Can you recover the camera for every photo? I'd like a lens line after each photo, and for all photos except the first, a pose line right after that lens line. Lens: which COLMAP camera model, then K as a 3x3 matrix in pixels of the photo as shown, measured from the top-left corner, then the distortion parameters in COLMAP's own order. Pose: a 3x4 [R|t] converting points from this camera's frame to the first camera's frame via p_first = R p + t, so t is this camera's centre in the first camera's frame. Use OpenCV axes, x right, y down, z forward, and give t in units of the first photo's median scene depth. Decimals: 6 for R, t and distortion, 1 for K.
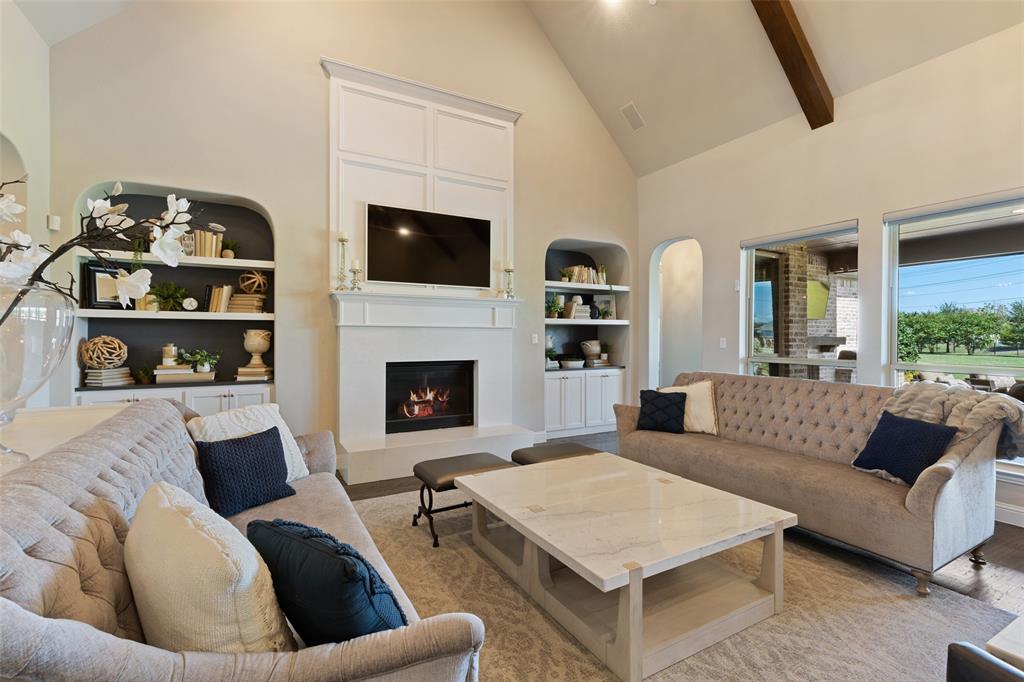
lens RADIAL K [[462.1, 0, 508.7], [0, 462.1, 336.6], [0, 0, 1]] dist [0.004369, 0.000070]
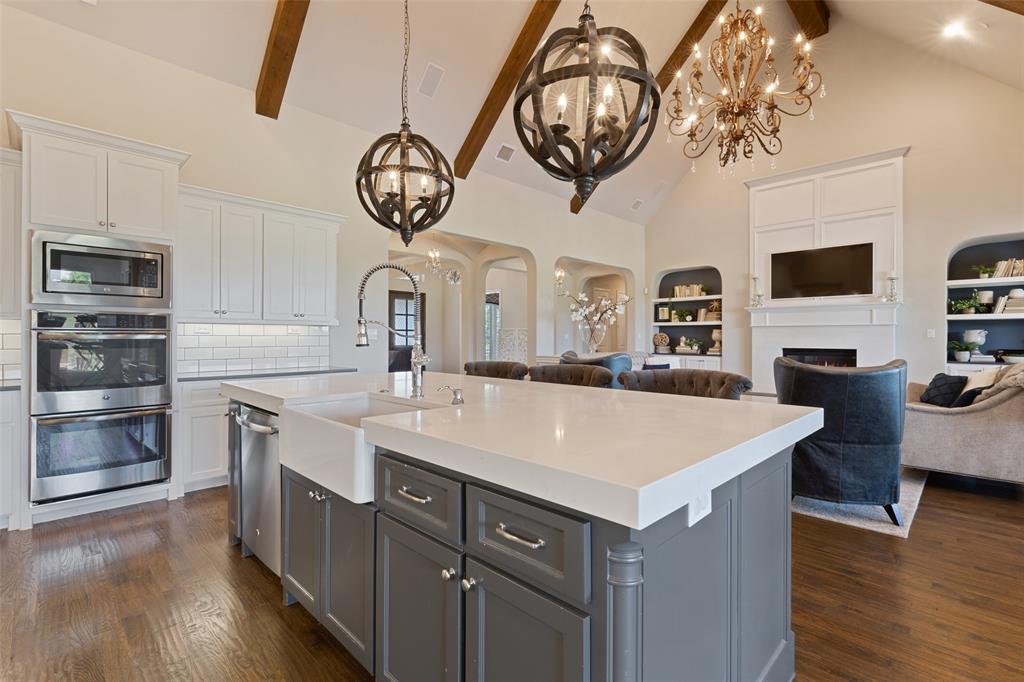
lens RADIAL K [[462.1, 0, 508.7], [0, 462.1, 336.6], [0, 0, 1]] dist [0.004369, 0.000070]
pose [[0.288598, 0.000085, -0.957450, 1.112411], [0.003952, 0.999991, 0.001280, 0.009843], [0.957442, -0.004153, 0.288595, -0.438913]]
